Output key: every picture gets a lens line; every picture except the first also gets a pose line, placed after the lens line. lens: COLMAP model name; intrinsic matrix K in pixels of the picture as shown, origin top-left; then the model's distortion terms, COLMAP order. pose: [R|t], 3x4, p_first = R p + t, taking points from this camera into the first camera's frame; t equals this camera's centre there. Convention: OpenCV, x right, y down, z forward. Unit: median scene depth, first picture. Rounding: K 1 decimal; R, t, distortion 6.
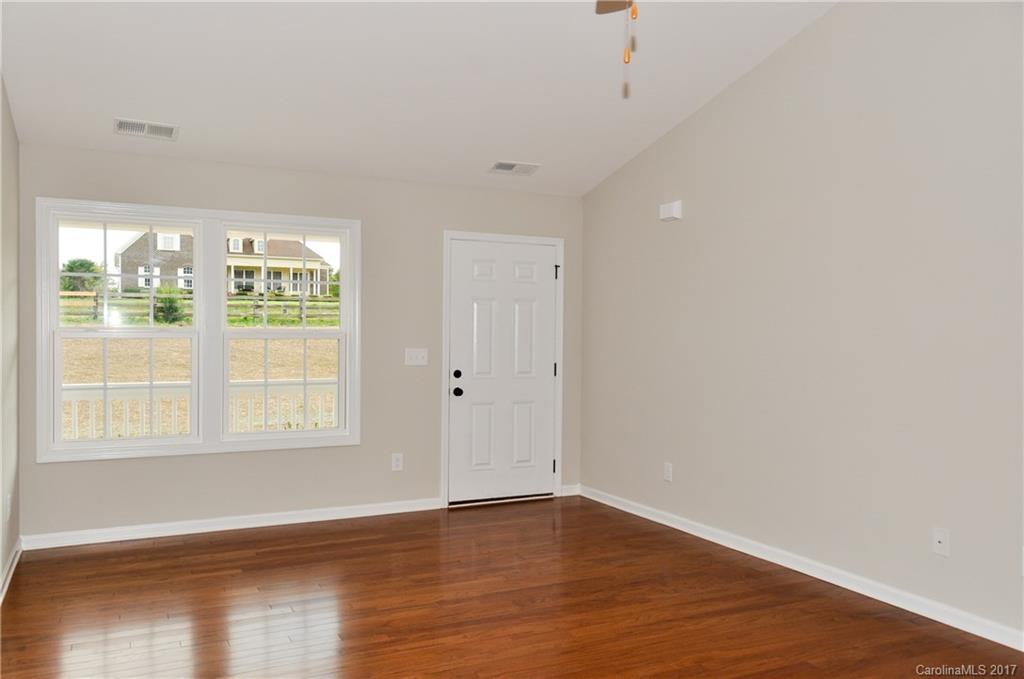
lens RADIAL K [[805.3, 0, 517.1], [0, 805.3, 349.5], [0, 0, 1]] dist [0.024830, -0.000837]
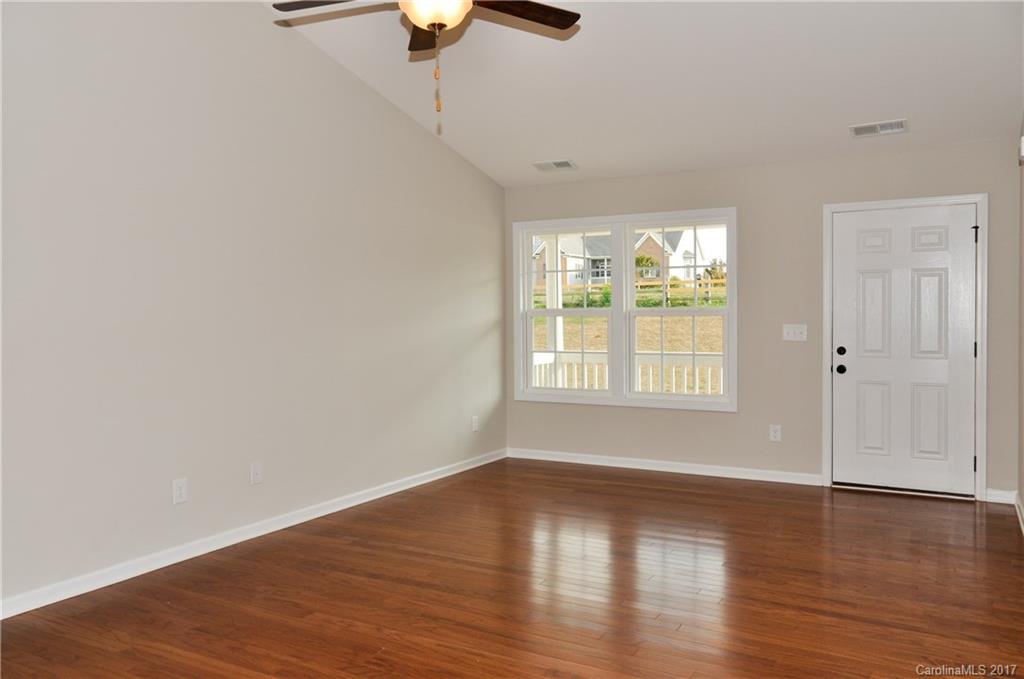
lens RADIAL K [[805.3, 0, 519.6], [0, 805.3, 336.8], [0, 0, 1]] dist [0.024830, -0.000837]
pose [[0.571883, 0.013502, -0.820224, 0.517765], [-0.006496, 0.999908, 0.011930, 0.004570], [0.820310, -0.001494, 0.571918, 0.129526]]
